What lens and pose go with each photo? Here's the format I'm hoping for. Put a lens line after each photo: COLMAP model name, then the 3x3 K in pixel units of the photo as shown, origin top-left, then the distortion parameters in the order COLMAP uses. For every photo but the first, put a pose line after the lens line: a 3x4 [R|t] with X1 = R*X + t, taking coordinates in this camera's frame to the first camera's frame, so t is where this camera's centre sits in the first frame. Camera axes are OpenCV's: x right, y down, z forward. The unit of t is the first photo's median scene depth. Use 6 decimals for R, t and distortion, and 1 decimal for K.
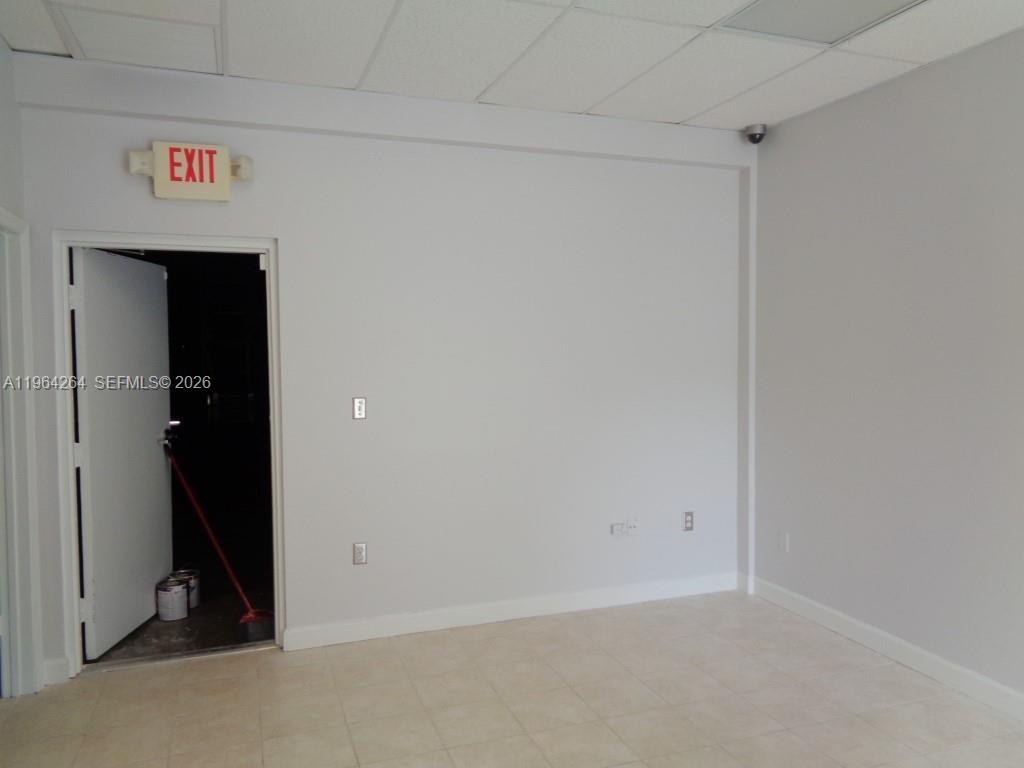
lens RADIAL K [[769.9, 0, 512.0], [0, 769.9, 384.0], [0, 0, 1]] dist [0.007398, 0.007642]
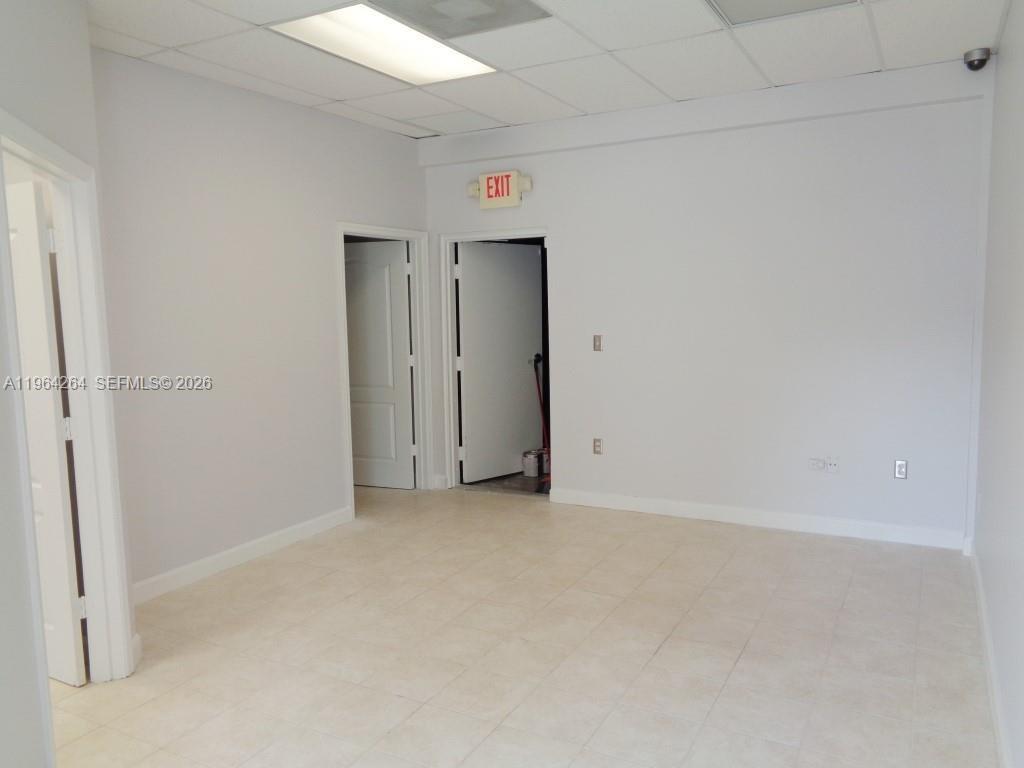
lens RADIAL K [[769.9, 0, 512.0], [0, 769.9, 384.0], [0, 0, 1]] dist [0.007398, 0.007642]
pose [[0.658366, 0.073955, -0.749056, 0.822538], [-0.019268, 0.996491, 0.081449, -0.005885], [0.752451, -0.039191, 0.657481, -0.043712]]
